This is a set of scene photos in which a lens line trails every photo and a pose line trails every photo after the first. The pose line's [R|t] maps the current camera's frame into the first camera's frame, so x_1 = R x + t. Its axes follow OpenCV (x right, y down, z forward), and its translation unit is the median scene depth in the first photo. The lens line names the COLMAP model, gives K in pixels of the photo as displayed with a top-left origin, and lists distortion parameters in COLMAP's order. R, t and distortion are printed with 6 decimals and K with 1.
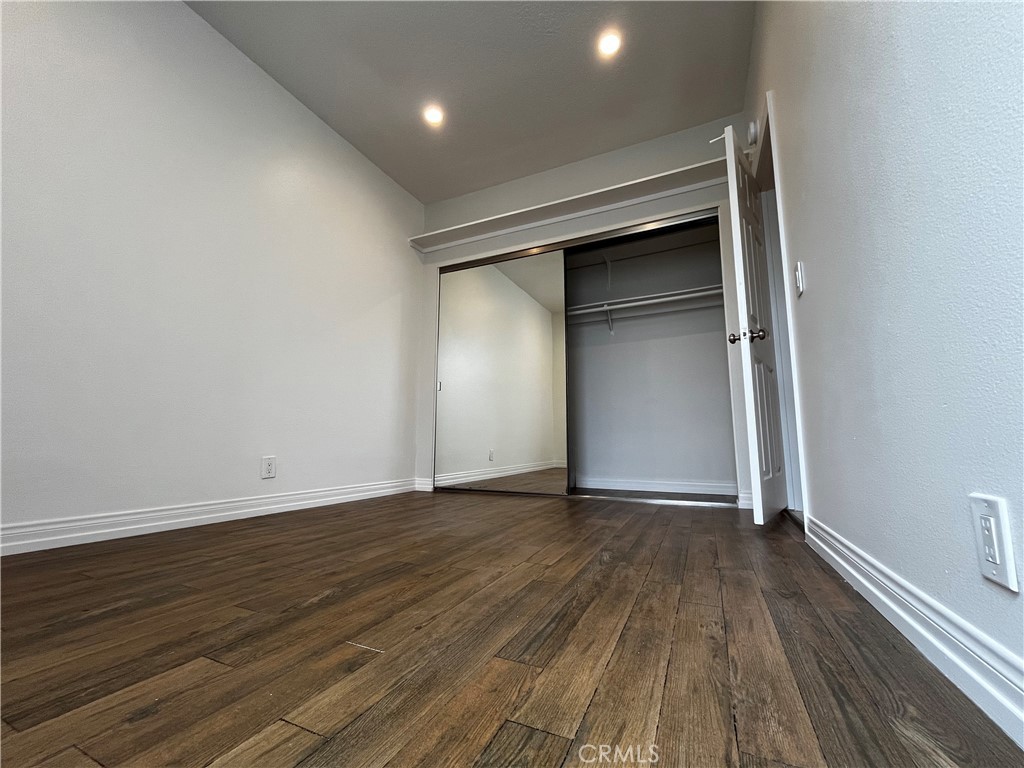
lens RADIAL K [[416.4, 0, 512.0], [0, 416.4, 384.0], [0, 0, 1]] dist [-0.000042, 0.000027]
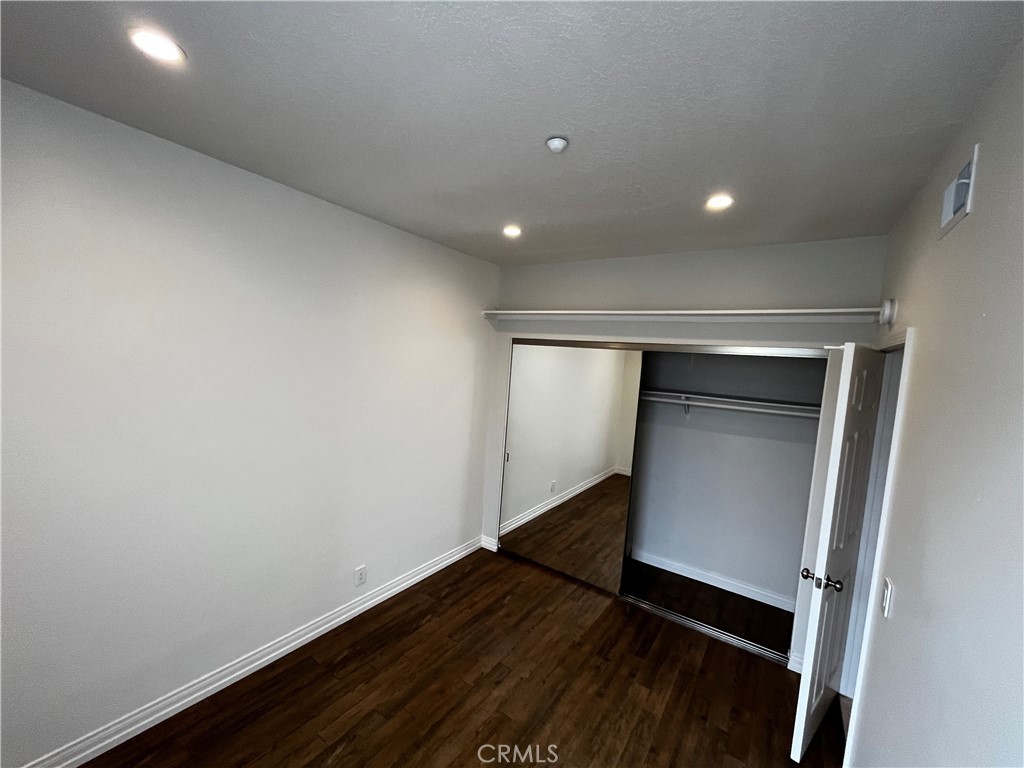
lens RADIAL K [[416.4, 0, 512.0], [0, 416.4, 384.0], [0, 0, 1]] dist [-0.008642, 0.000033]
pose [[0.984155, 0.079882, -0.158299, -0.012077], [-0.045048, 0.976119, 0.212512, -0.423785], [0.171495, -0.202014, 0.964251, 0.032565]]
